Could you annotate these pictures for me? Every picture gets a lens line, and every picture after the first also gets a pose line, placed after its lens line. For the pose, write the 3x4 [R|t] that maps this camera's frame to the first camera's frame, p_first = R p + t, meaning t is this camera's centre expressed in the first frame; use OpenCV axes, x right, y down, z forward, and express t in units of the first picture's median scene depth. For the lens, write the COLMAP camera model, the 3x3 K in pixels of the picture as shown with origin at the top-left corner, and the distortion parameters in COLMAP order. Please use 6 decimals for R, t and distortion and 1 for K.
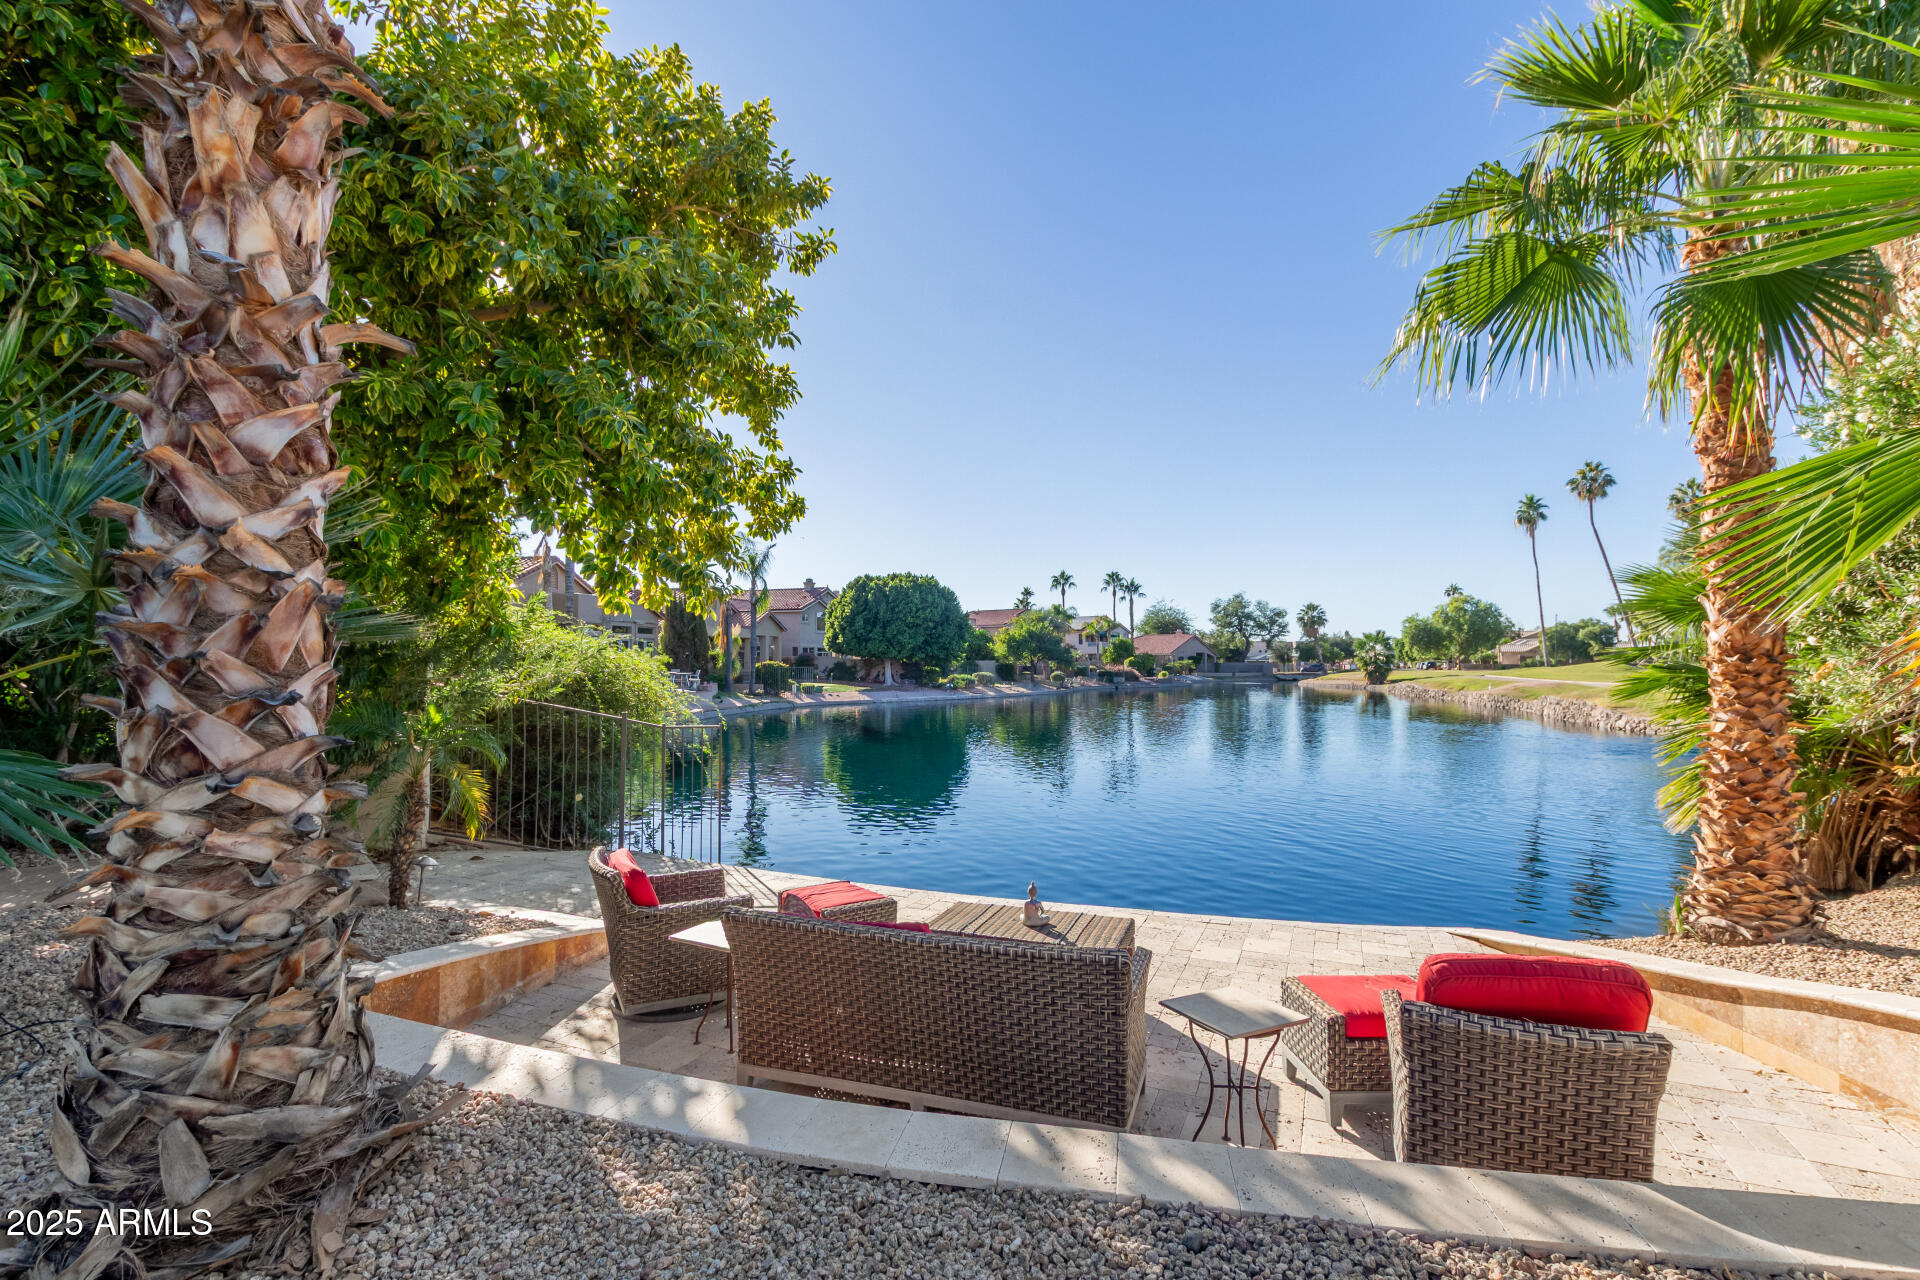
lens RADIAL K [[877.9, 0, 950.6], [0, 877.9, 649.7], [0, 0, 1]] dist [0.013514, -0.007215]
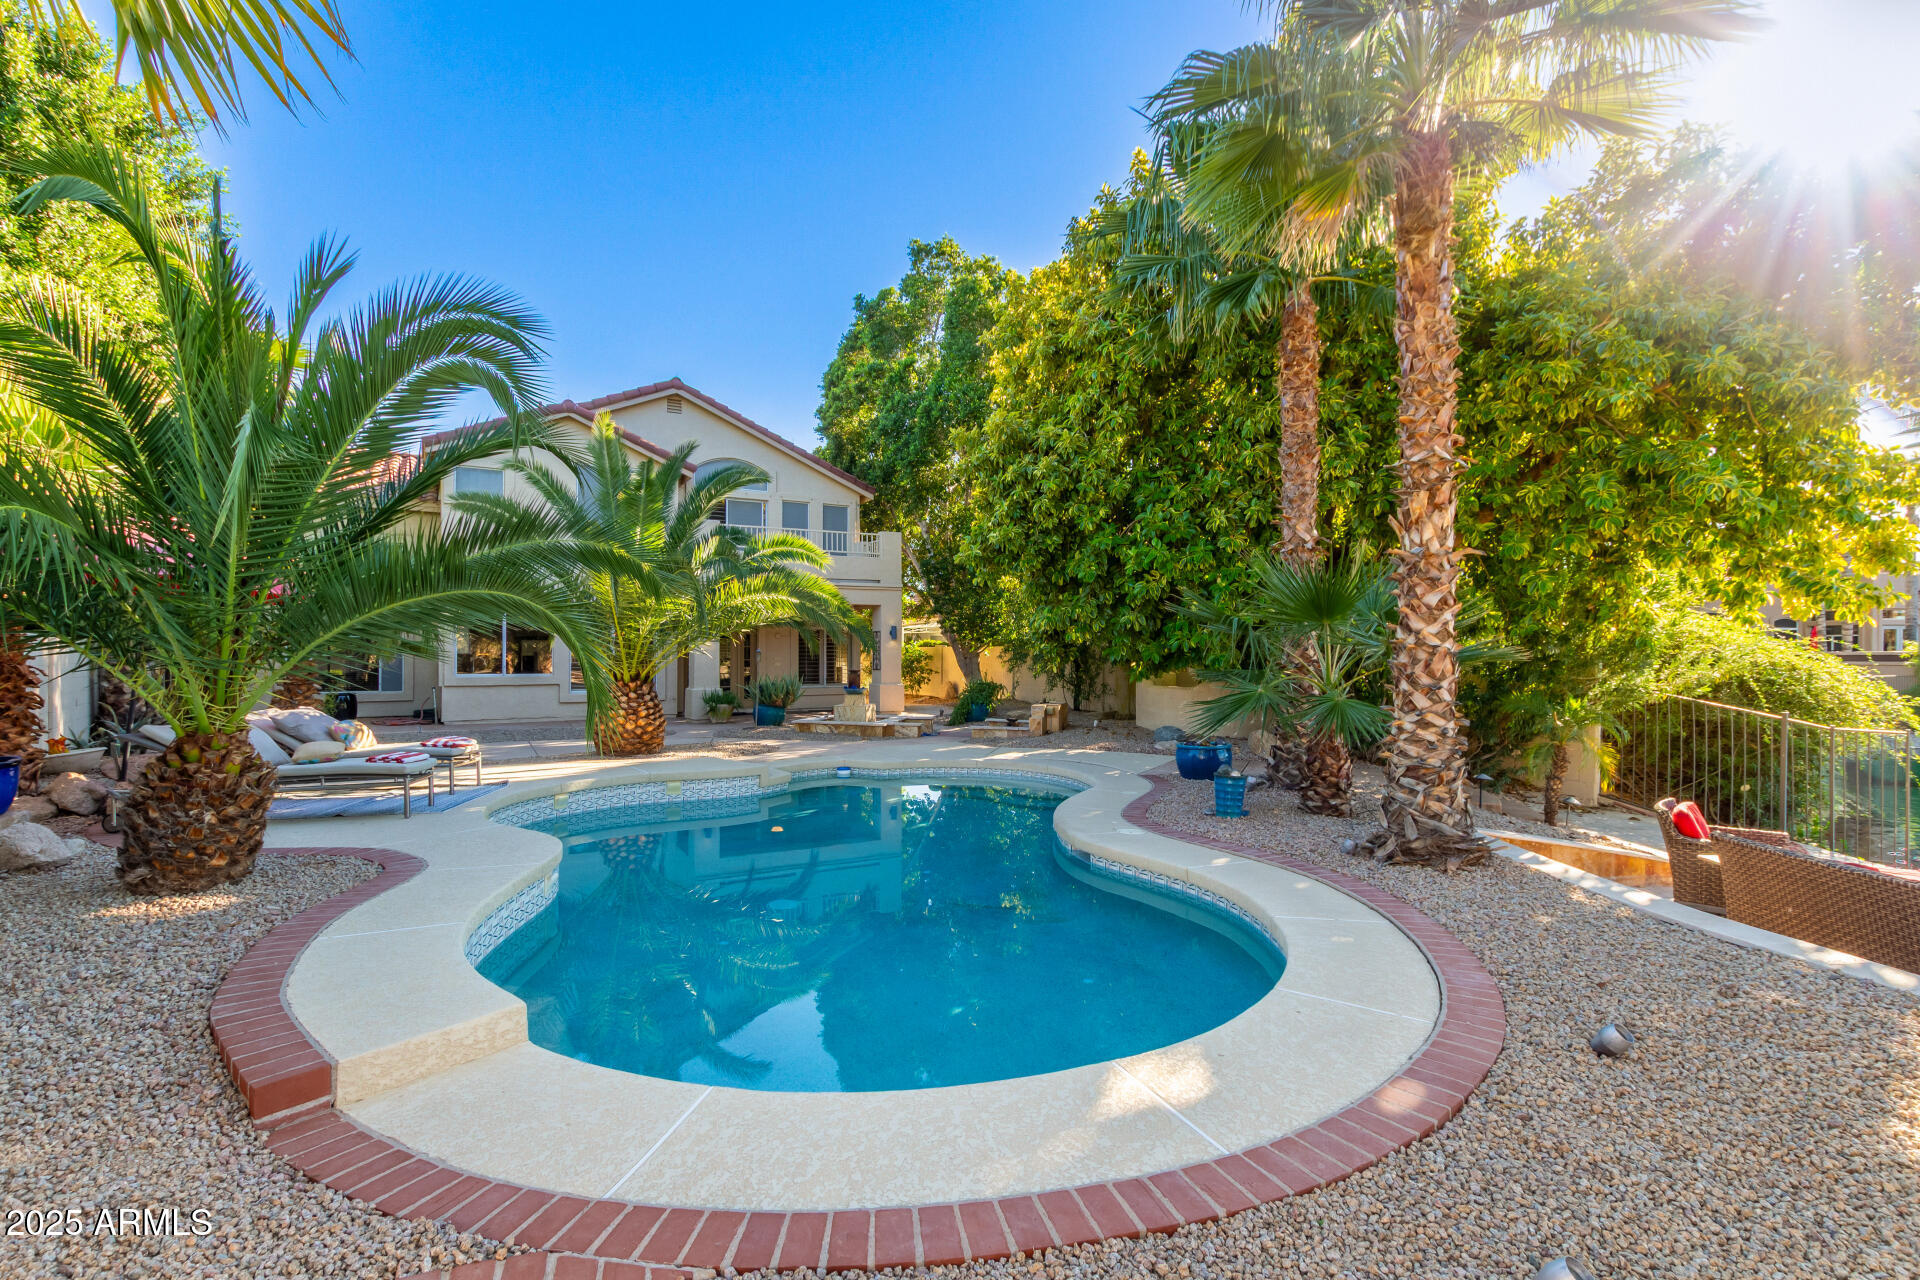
lens RADIAL K [[877.9, 0, 950.6], [0, 877.9, 649.7], [0, 0, 1]] dist [0.013514, -0.007215]
pose [[0.324493, -0.005059, -0.945875, 1.538357], [0.013448, 0.999909, -0.000735, -0.093121], [0.945793, -0.012481, 0.324531, -1.533574]]
